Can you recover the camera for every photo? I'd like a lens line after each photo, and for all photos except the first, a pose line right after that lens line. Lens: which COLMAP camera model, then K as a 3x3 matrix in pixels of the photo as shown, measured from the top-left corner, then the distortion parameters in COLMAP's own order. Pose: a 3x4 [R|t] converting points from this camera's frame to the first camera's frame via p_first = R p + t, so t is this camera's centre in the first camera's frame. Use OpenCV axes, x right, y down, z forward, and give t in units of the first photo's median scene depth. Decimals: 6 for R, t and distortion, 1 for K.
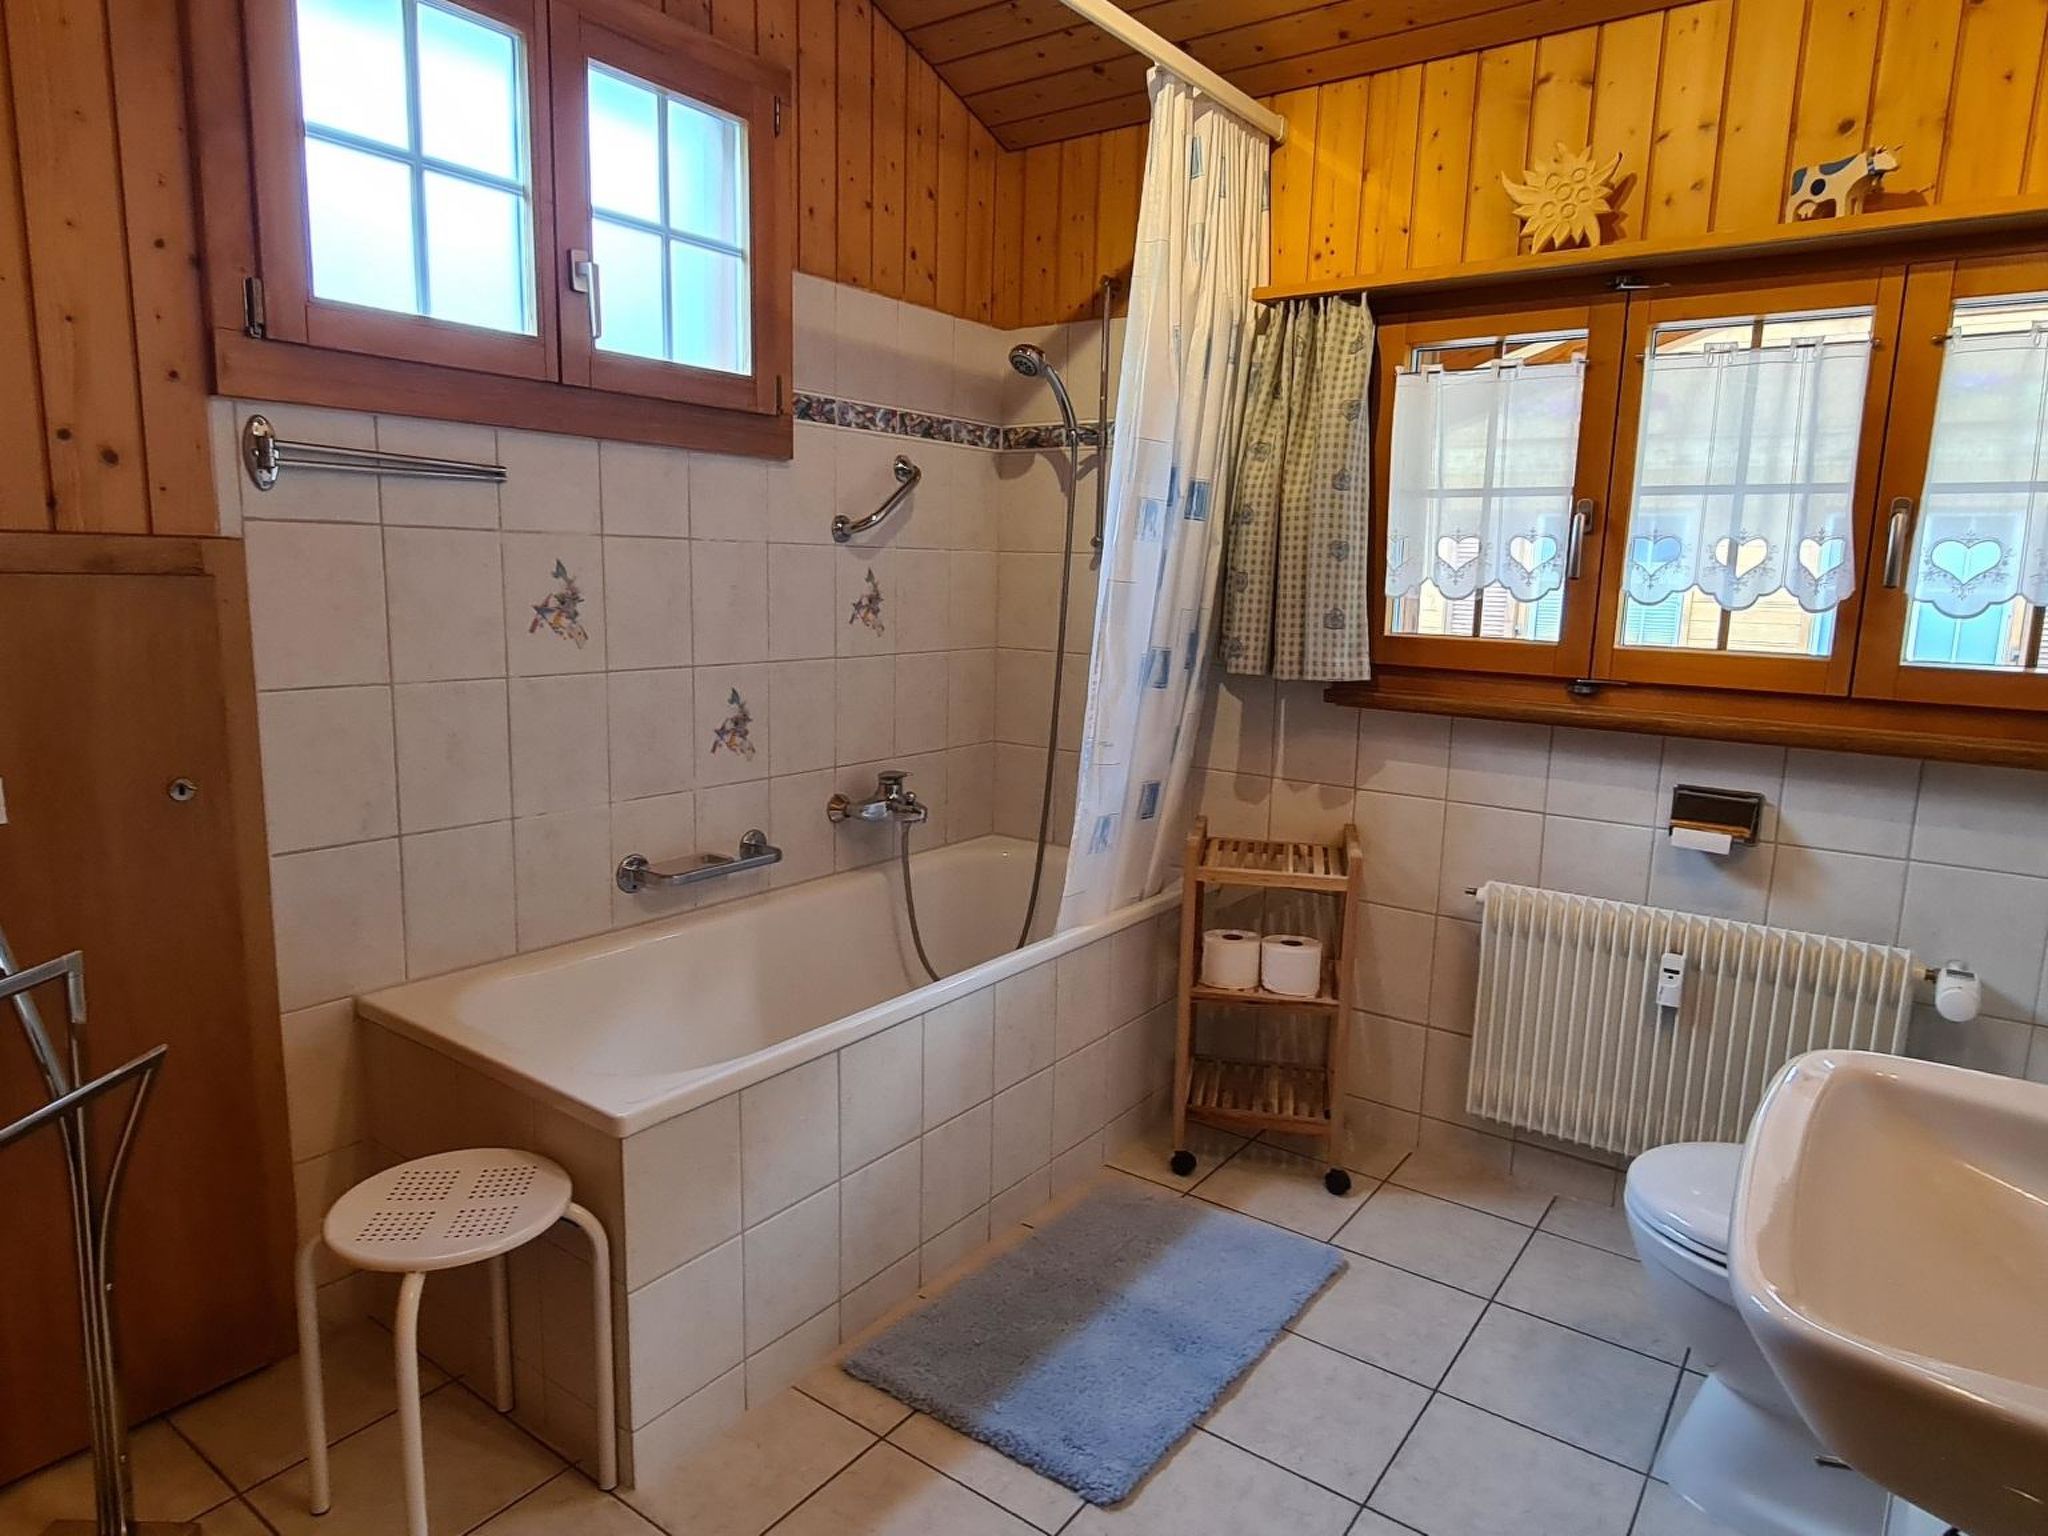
lens RADIAL K [[1237.7, 0, 1024.0], [0, 1237.7, 768.0], [0, 0, 1]] dist [-0.002279, -0.001424]
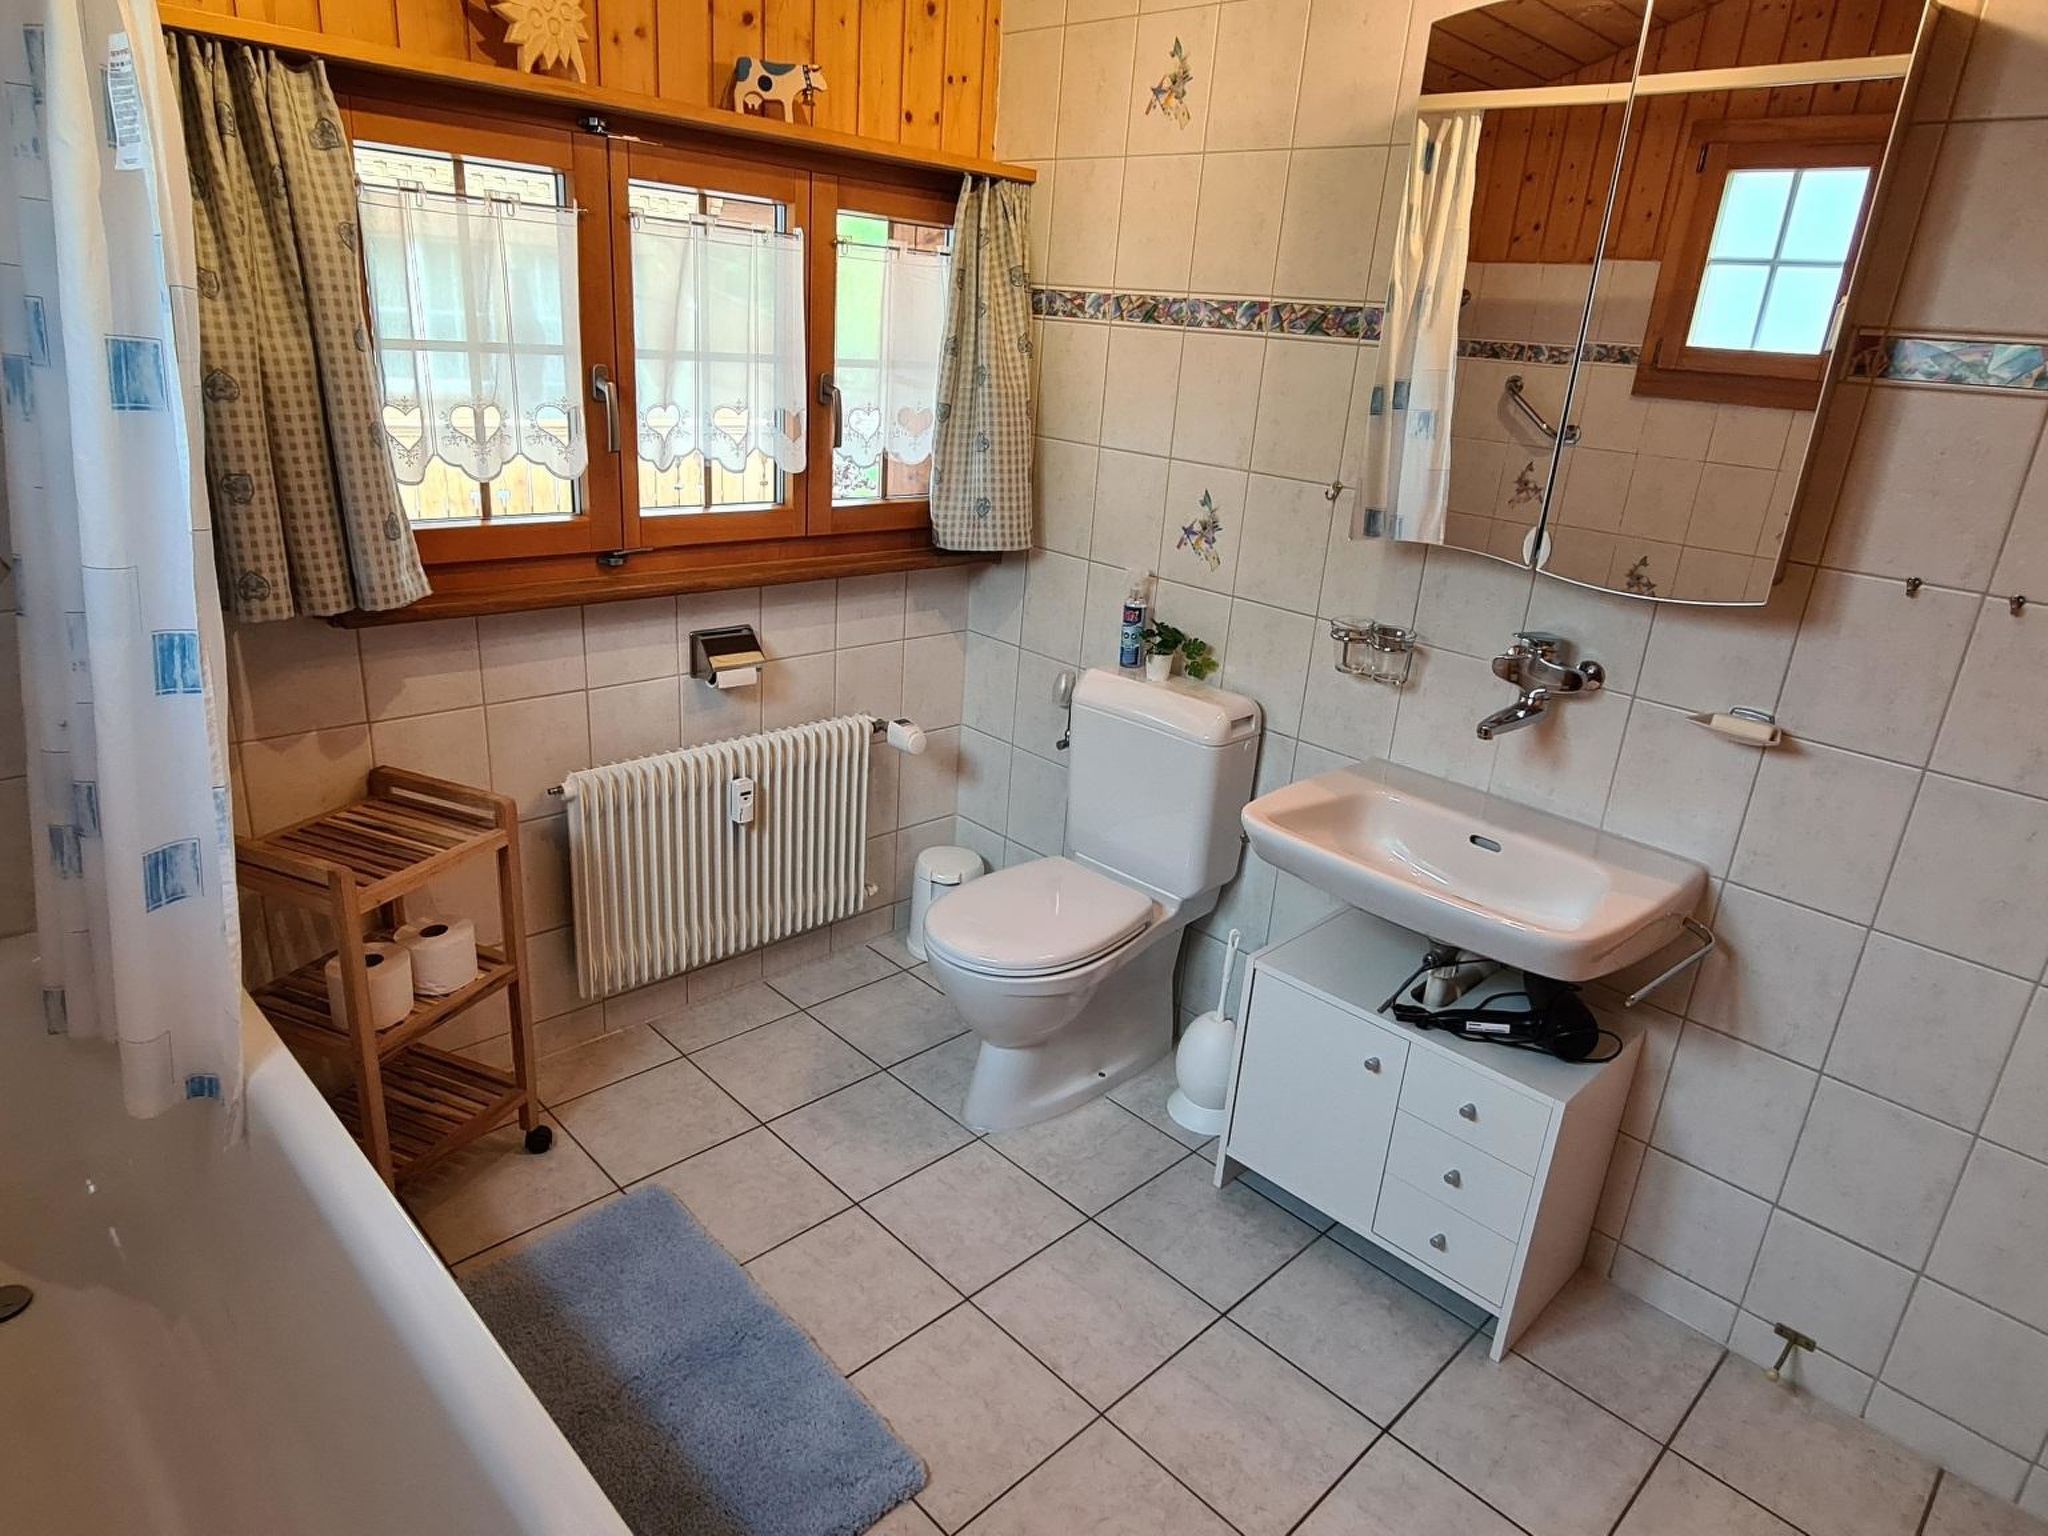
lens RADIAL K [[1237.7, 0, 1024.0], [0, 1237.7, 768.0], [0, 0, 1]] dist [-0.002279, -0.001424]
pose [[0.168006, -0.348546, 0.922112, -0.485148], [0.093231, 0.936833, 0.337123, -0.221150], [-0.981367, 0.029331, 0.189889, 0.517444]]
